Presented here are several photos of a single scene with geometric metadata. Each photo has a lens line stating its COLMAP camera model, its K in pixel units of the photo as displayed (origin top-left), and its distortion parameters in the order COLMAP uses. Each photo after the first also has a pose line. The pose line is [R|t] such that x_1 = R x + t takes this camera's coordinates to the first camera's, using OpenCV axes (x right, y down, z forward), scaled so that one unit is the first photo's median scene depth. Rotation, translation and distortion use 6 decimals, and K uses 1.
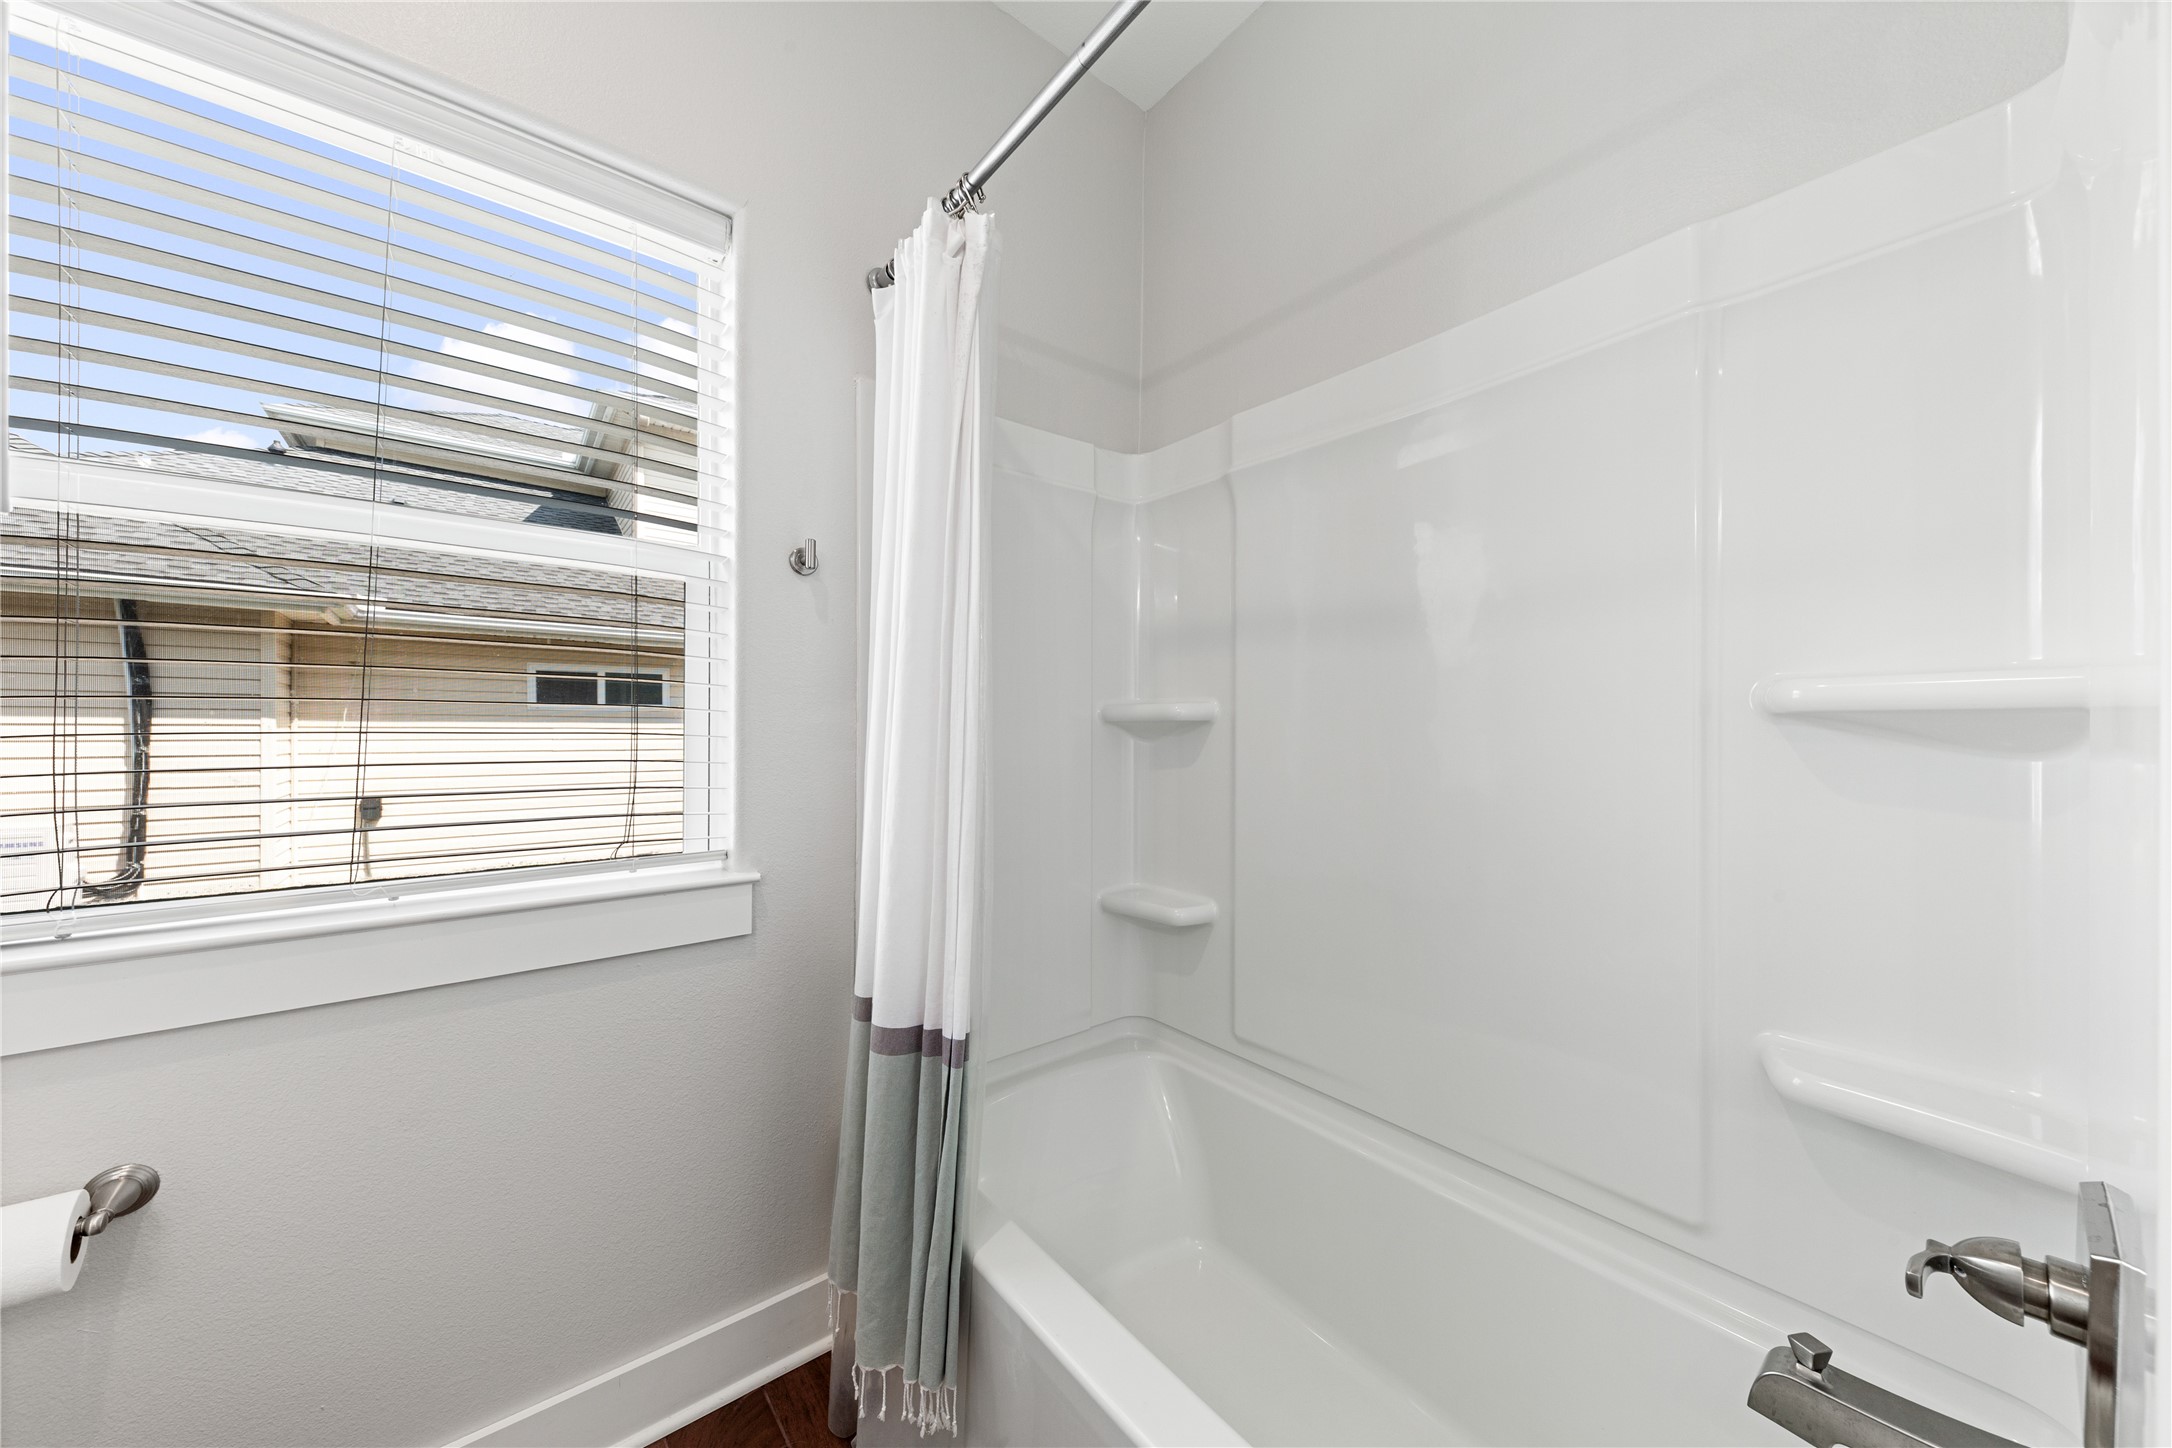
lens RADIAL K [[746.3, 0, 1080.9], [0, 746.3, 734.7], [0, 0, 1]] dist [0.000001, -0.000012]
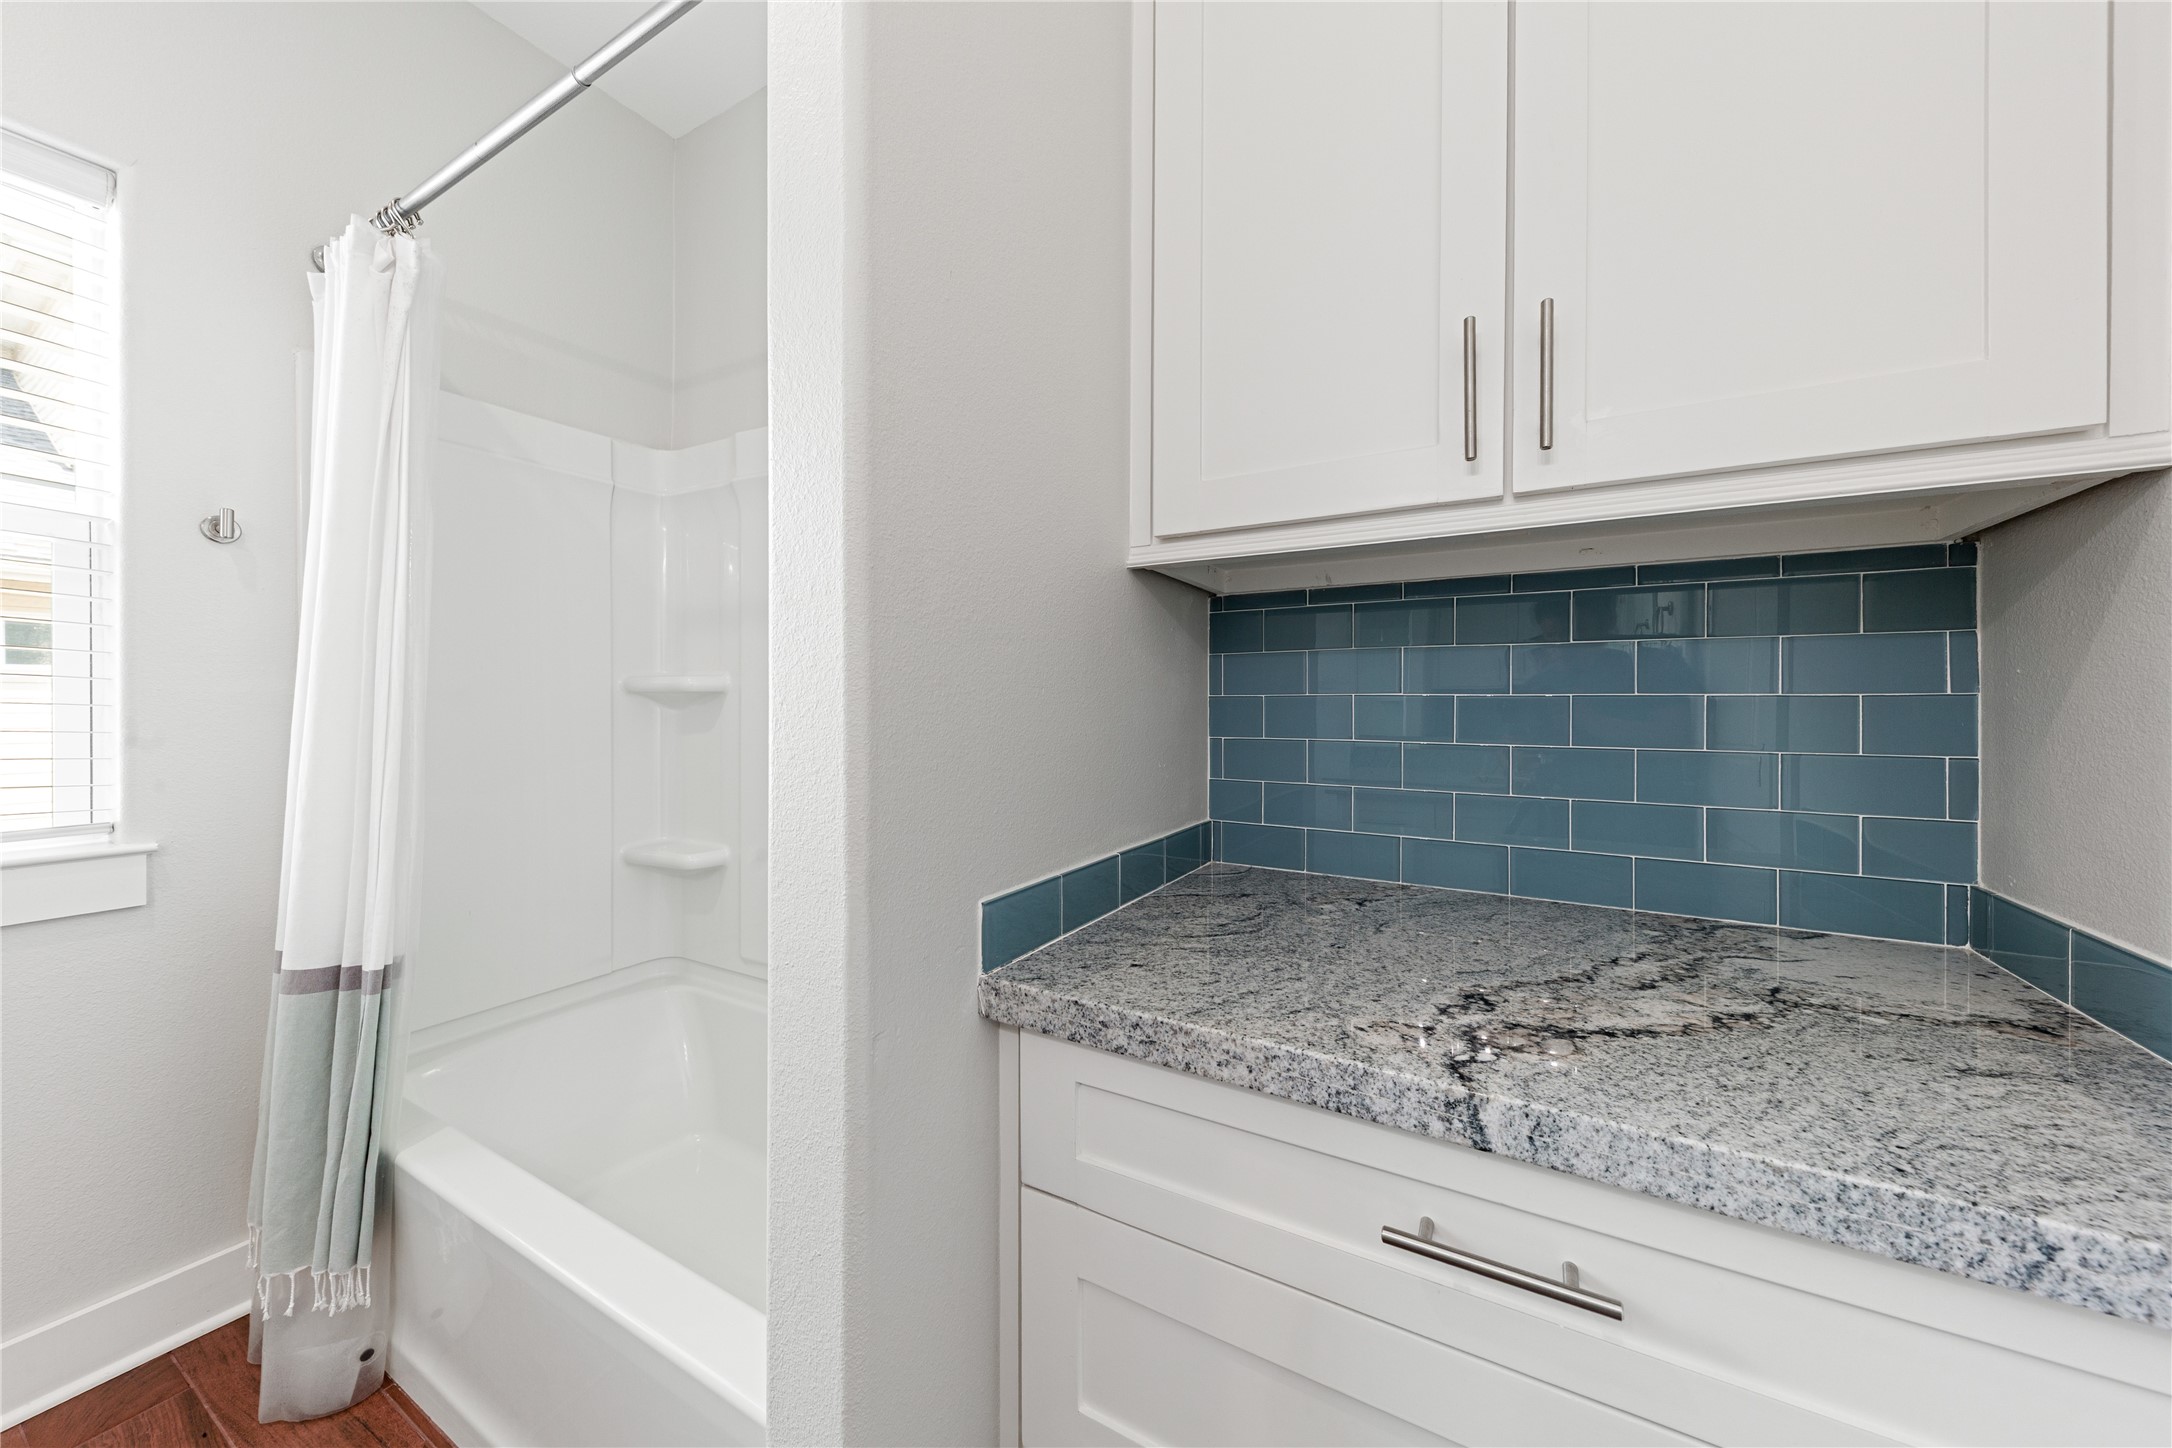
lens RADIAL K [[747.3, 0, 1094.2], [0, 747.3, 712.0], [0, 0, 1]] dist [0.001395, -0.002735]
pose [[0.923245, -0.002100, 0.384206, 0.345777], [-0.001887, 0.999948, 0.009999, -0.000234], [-0.384207, -0.009957, 0.923193, -0.395107]]
